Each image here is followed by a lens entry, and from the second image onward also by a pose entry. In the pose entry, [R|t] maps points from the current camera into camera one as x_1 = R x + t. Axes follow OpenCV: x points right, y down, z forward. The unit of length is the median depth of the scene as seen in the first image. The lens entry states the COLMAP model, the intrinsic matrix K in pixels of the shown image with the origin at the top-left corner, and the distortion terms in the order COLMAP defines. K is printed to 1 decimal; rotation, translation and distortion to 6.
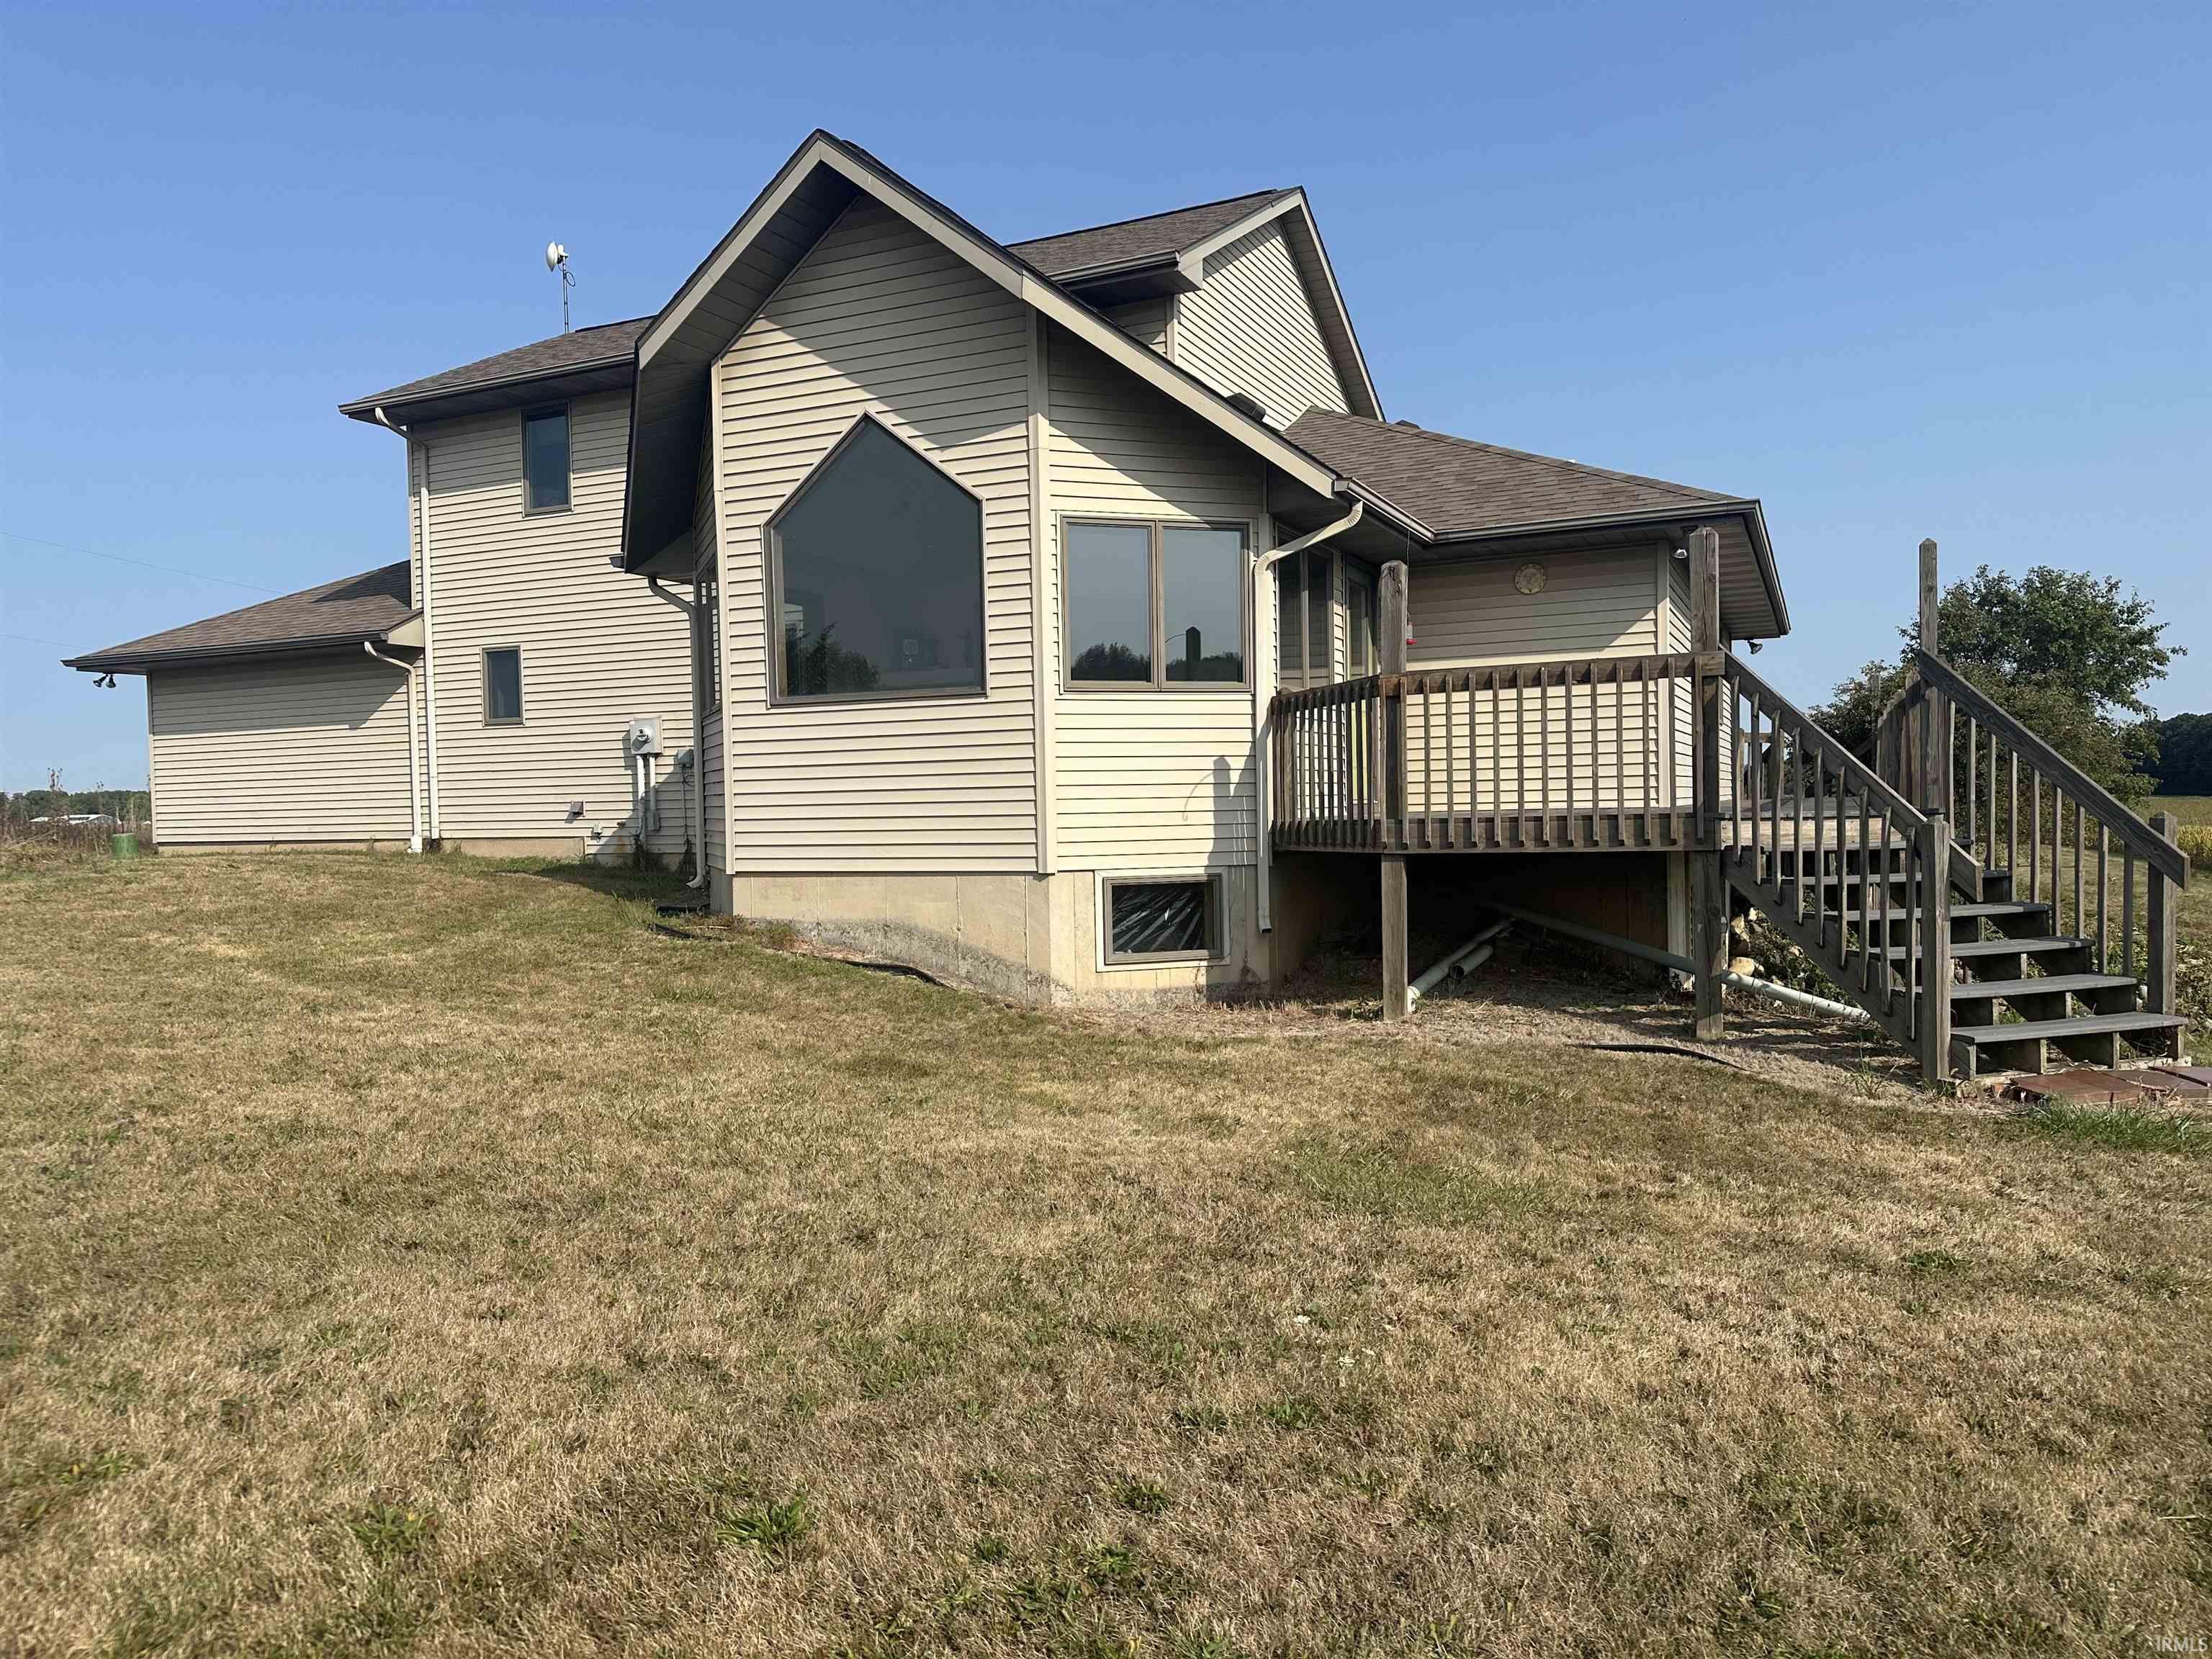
lens RADIAL K [[1545.7, 0, 1106.0], [0, 1545.7, 829.5], [0, 0, 1]] dist [0.122537, -0.215331]
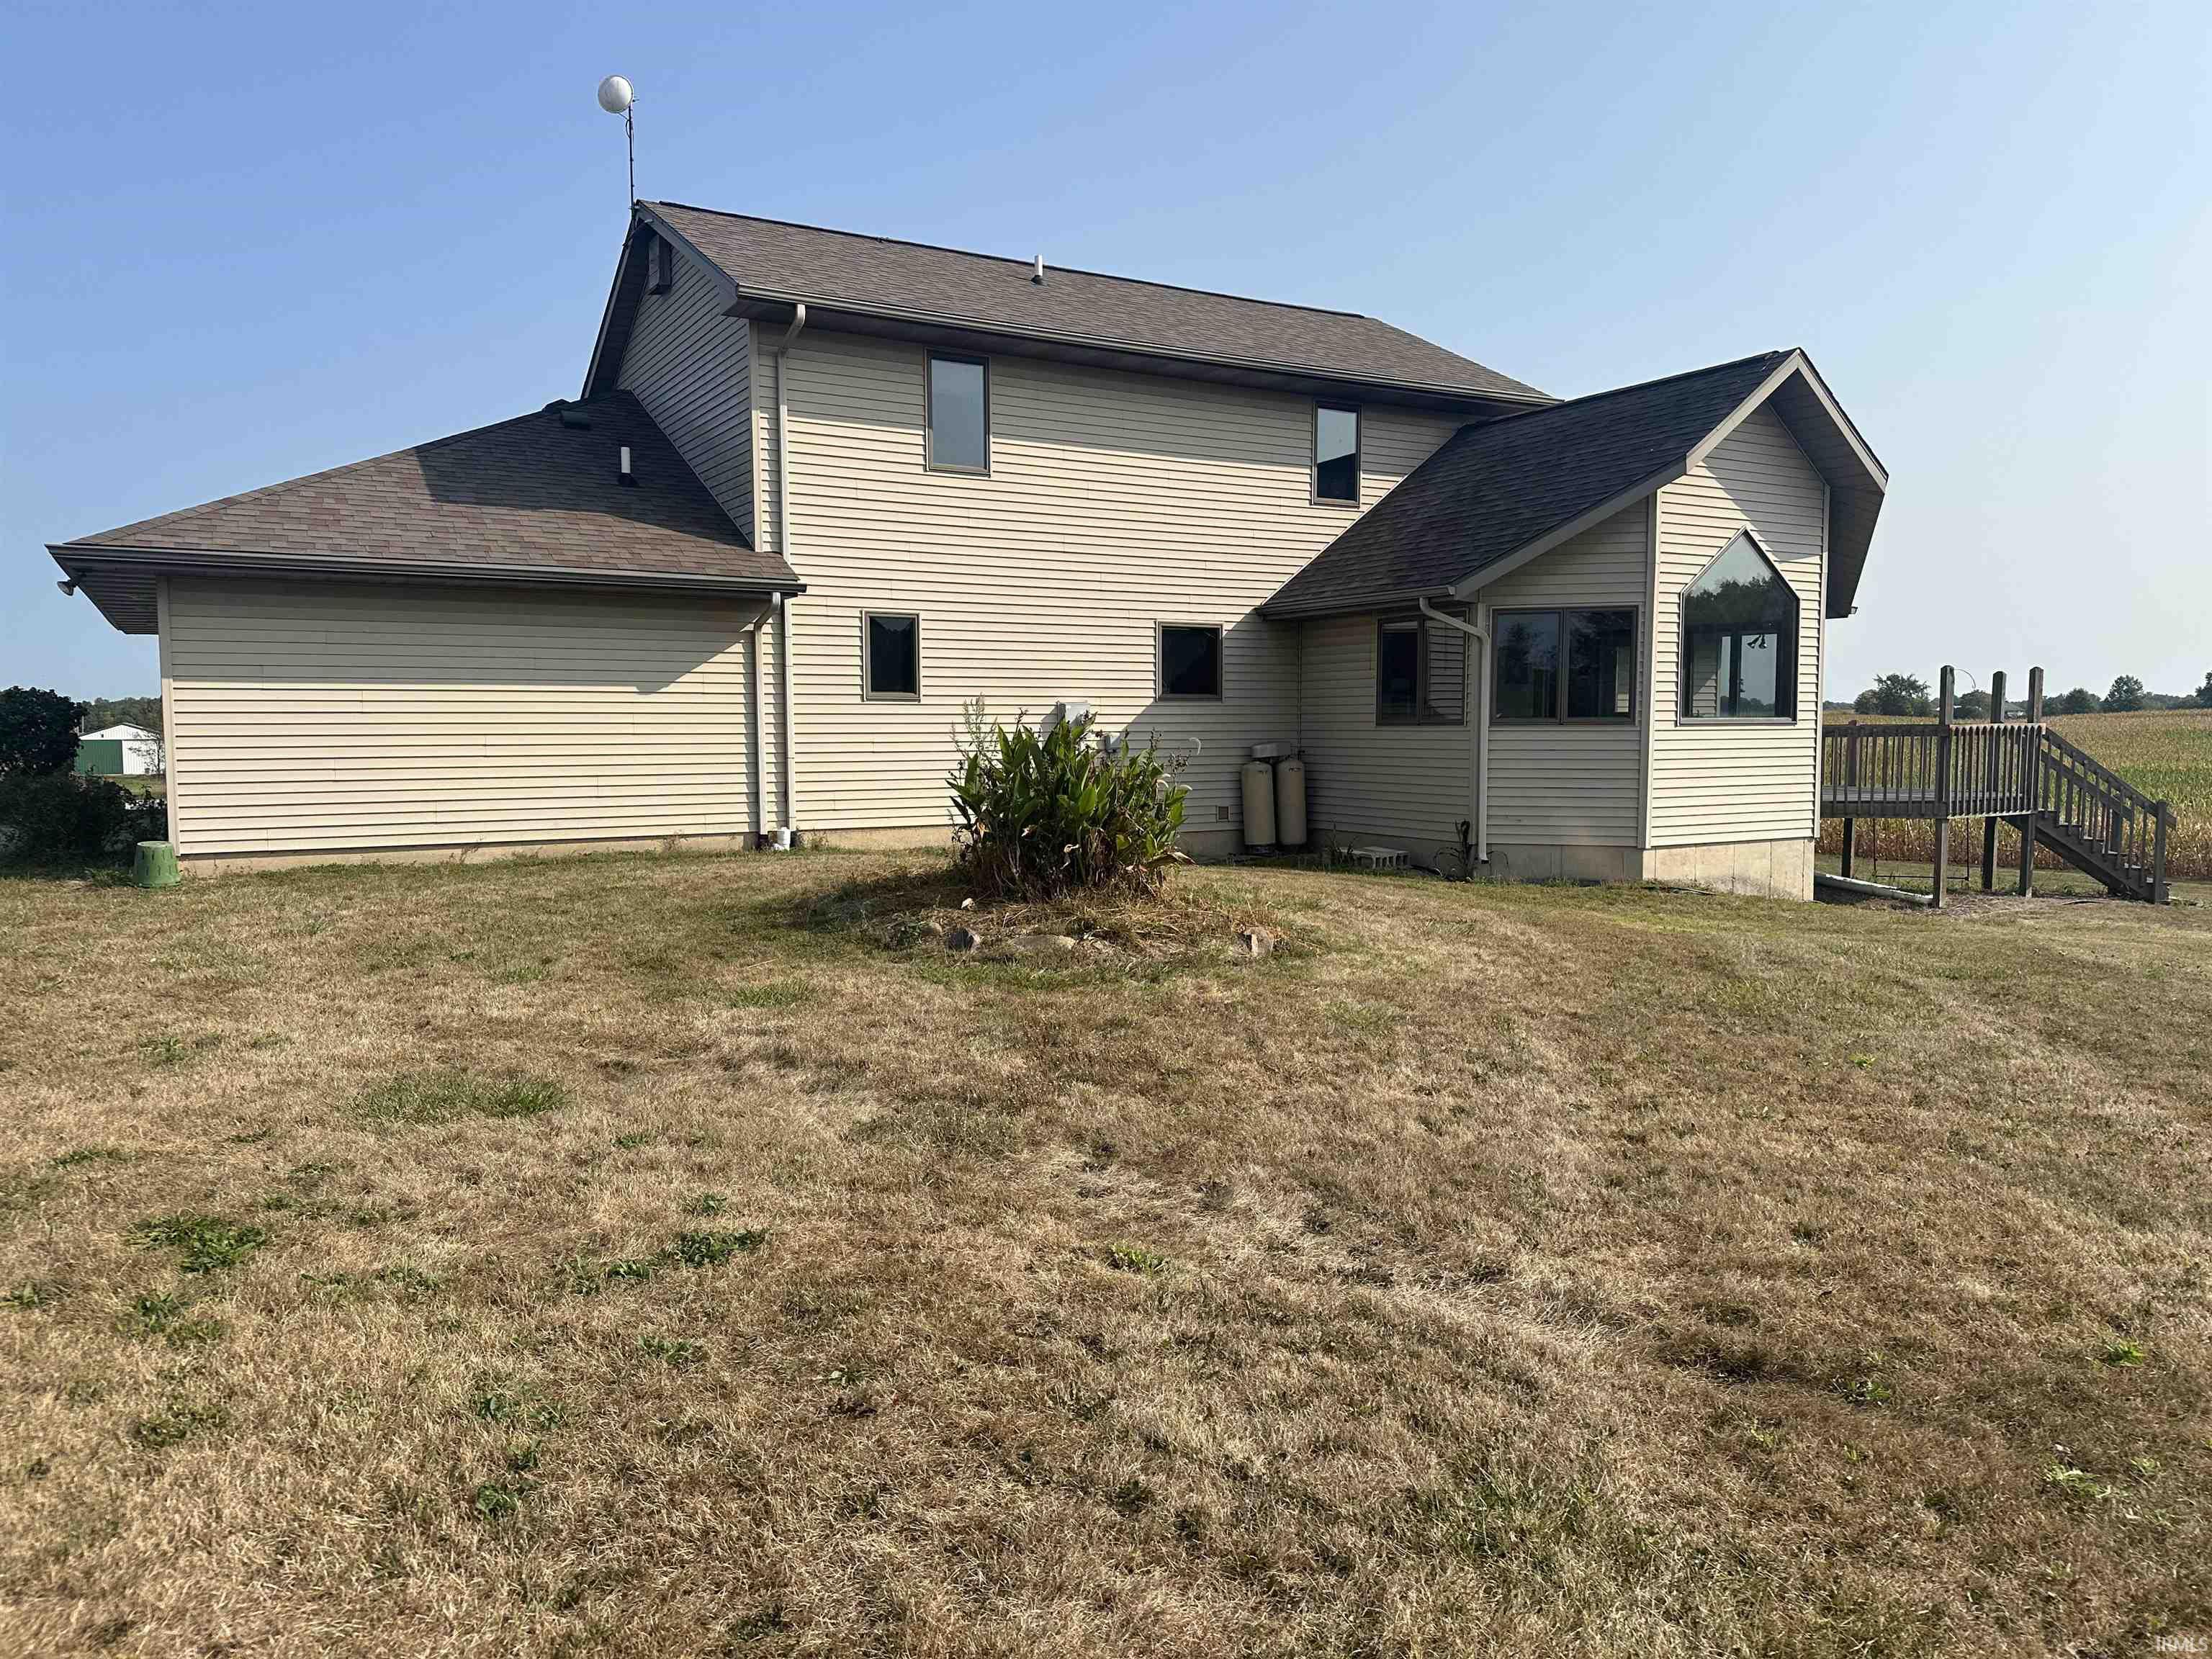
lens RADIAL K [[1545.7, 0, 1106.0], [0, 1545.7, 829.5], [0, 0, 1]] dist [0.122537, -0.215331]
pose [[0.564890, -0.037400, 0.824318, -1.055147], [0.004431, 0.999095, 0.042293, -0.030390], [-0.825154, -0.020238, 0.564545, 0.403228]]
